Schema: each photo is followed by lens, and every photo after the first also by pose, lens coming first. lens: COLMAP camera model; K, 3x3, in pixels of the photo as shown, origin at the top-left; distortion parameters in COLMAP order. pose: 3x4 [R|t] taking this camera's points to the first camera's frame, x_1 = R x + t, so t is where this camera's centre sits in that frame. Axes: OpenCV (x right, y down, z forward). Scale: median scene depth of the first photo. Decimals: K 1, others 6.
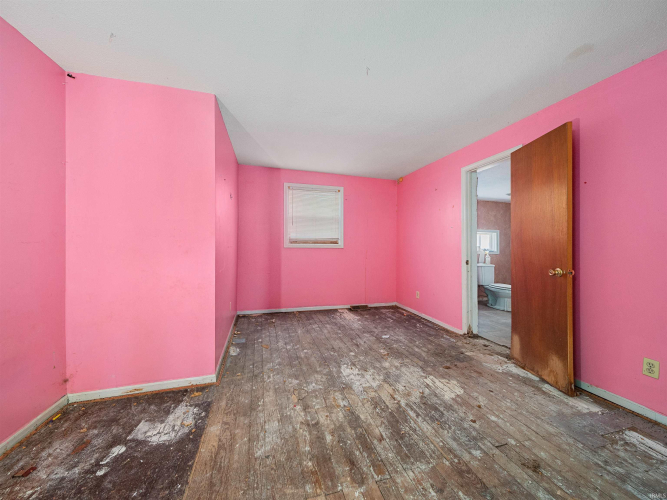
lens RADIAL K [[243.4, 0, 328.6], [0, 243.4, 241.2], [0, 0, 1]] dist [0.023957, -0.008247]
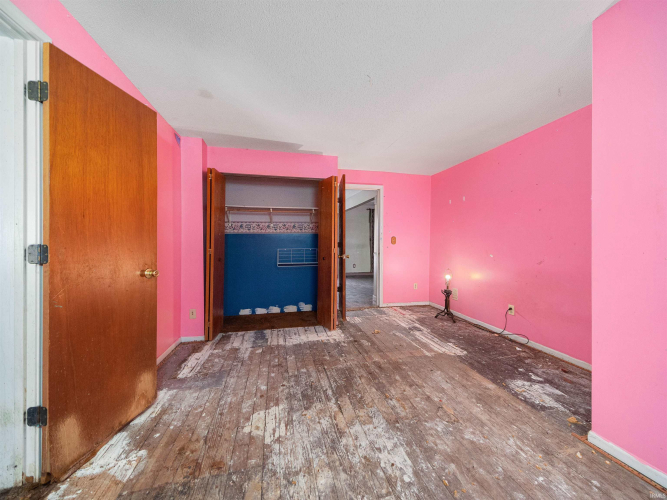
lens RADIAL K [[243.4, 0, 328.6], [0, 243.4, 241.2], [0, 0, 1]] dist [0.023957, -0.008247]
pose [[-0.998494, -0.000272, 0.054858, 0.260294], [-0.002011, 0.999497, -0.031646, 0.041664], [-0.054822, -0.031709, -0.997993, 1.985513]]
